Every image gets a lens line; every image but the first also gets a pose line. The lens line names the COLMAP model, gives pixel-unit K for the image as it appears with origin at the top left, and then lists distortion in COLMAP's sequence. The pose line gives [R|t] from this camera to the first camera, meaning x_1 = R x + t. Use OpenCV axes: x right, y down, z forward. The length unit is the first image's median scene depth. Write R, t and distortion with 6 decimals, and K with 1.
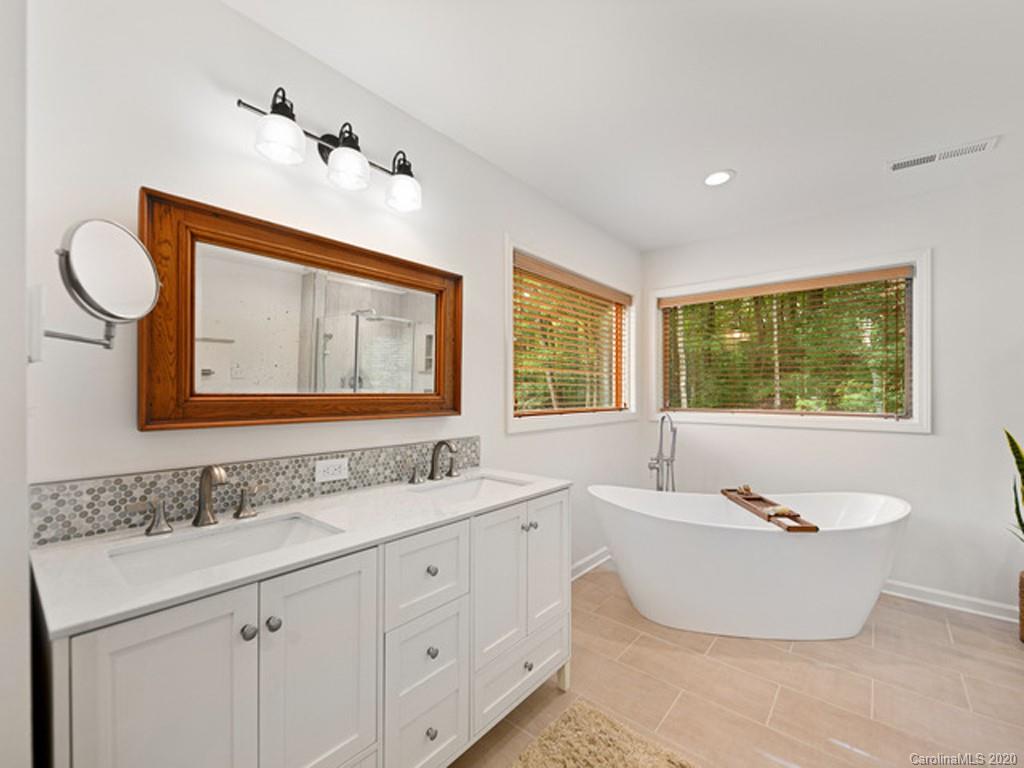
lens RADIAL K [[429.8, 0, 508.2], [0, 429.8, 395.9], [0, 0, 1]] dist [0.000477, -0.000479]
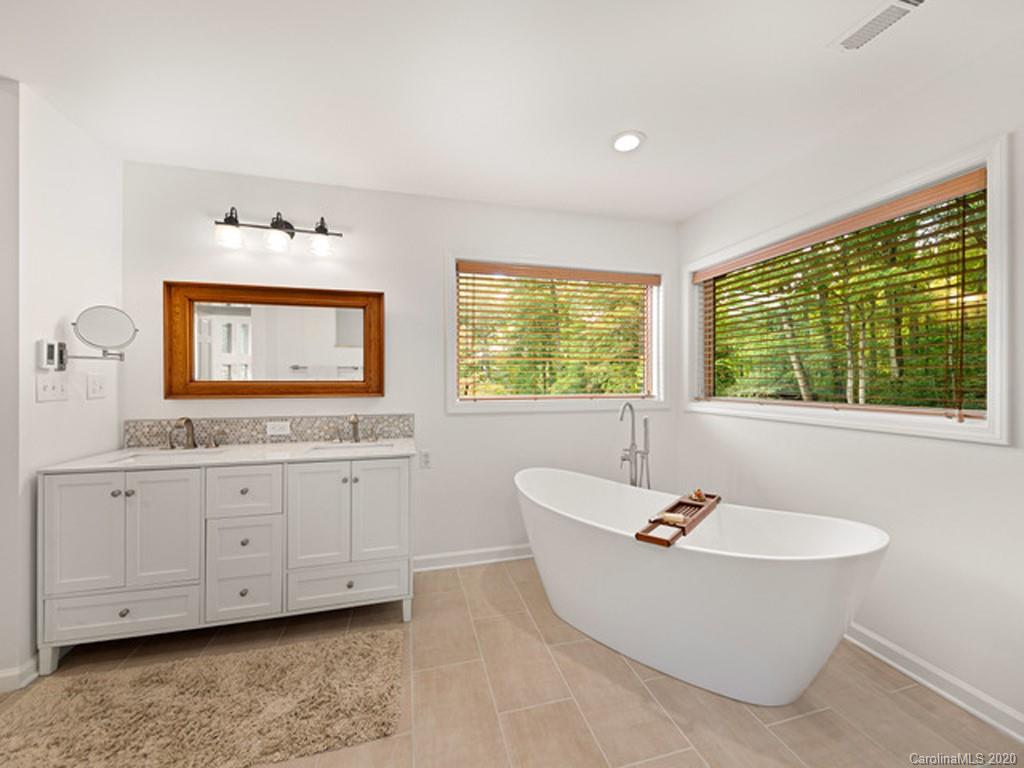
lens RADIAL K [[403.7, 0, 520.3], [0, 403.7, 380.1], [0, 0, 1]] dist [0.002835, -0.000146]
pose [[0.827015, -0.003066, -0.562171, 0.981499], [-0.000624, 0.999980, -0.006372, 0.000869], [0.562179, 0.005620, 0.826996, 0.209709]]
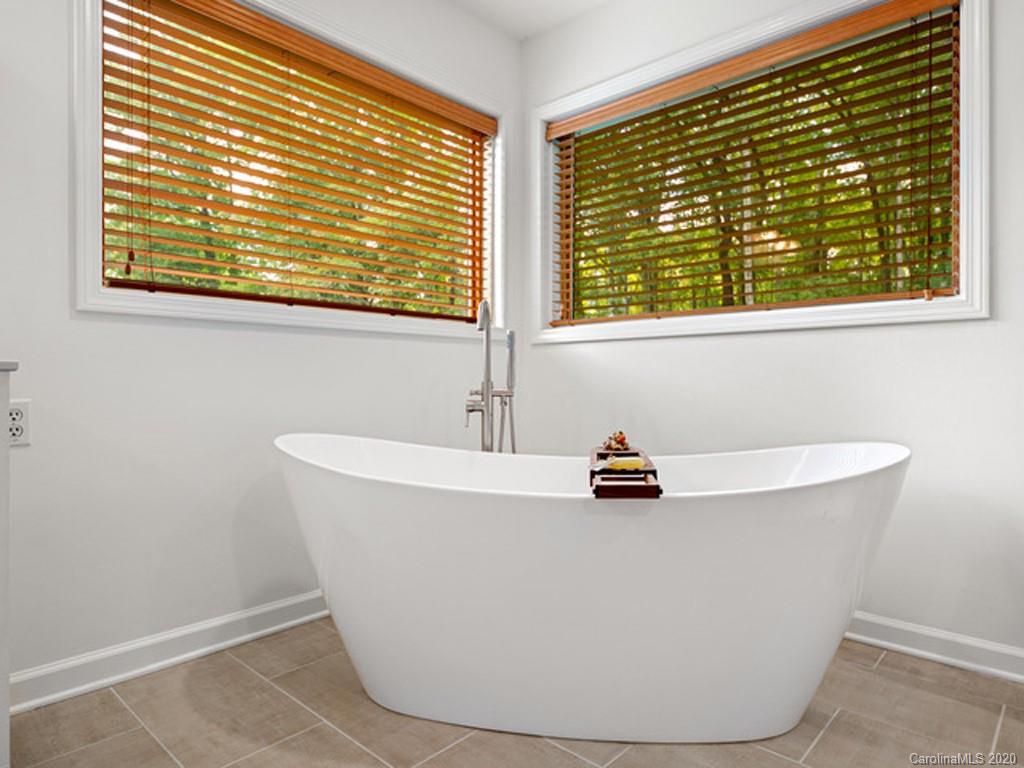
lens RADIAL K [[615.8, 0, 516.3], [0, 615.8, 384.4], [0, 0, 1]] dist [0.006600, -0.000723]
pose [[0.999162, -0.005519, -0.040551, 0.639703], [0.005596, 0.999983, 0.001788, 0.207442], [0.040541, -0.002013, 0.999176, 0.380863]]
